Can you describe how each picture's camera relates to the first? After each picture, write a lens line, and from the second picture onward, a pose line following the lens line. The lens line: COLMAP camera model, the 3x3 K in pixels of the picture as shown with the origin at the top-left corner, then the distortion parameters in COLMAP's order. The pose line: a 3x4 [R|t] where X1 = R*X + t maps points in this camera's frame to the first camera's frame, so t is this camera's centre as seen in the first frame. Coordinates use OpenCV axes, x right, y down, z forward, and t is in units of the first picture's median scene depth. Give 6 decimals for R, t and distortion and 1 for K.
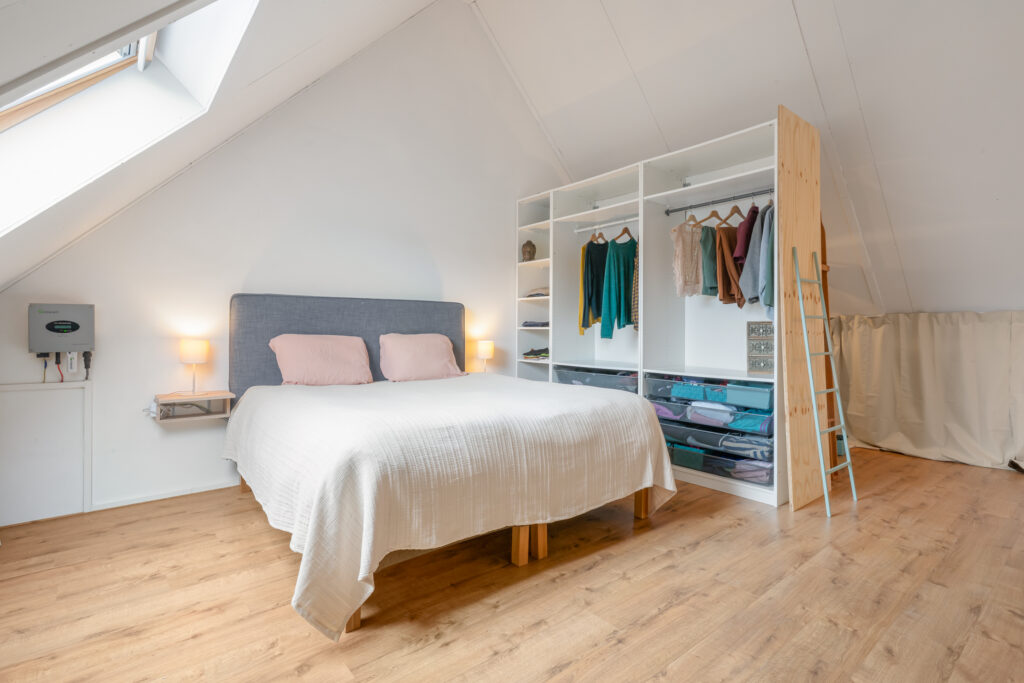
lens RADIAL K [[493.0, 0, 512.0], [0, 493.0, 341.5], [0, 0, 1]] dist [0.002162, 0.000477]
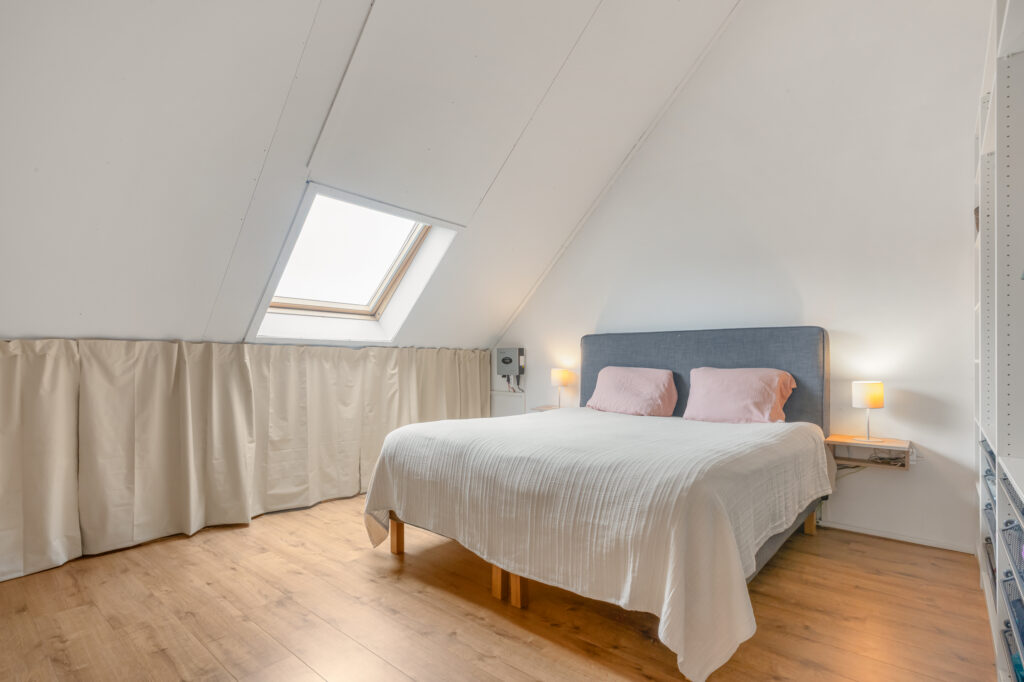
lens RADIAL K [[498.2, 0, 513.6], [0, 498.2, 362.1], [0, 0, 1]] dist [-0.001943, -0.000496]
pose [[0.178108, 0.000300, -0.984011, 0.964690], [-0.026630, 0.999635, -0.004515, -0.019884], [0.983650, 0.027008, 0.178051, 0.794812]]
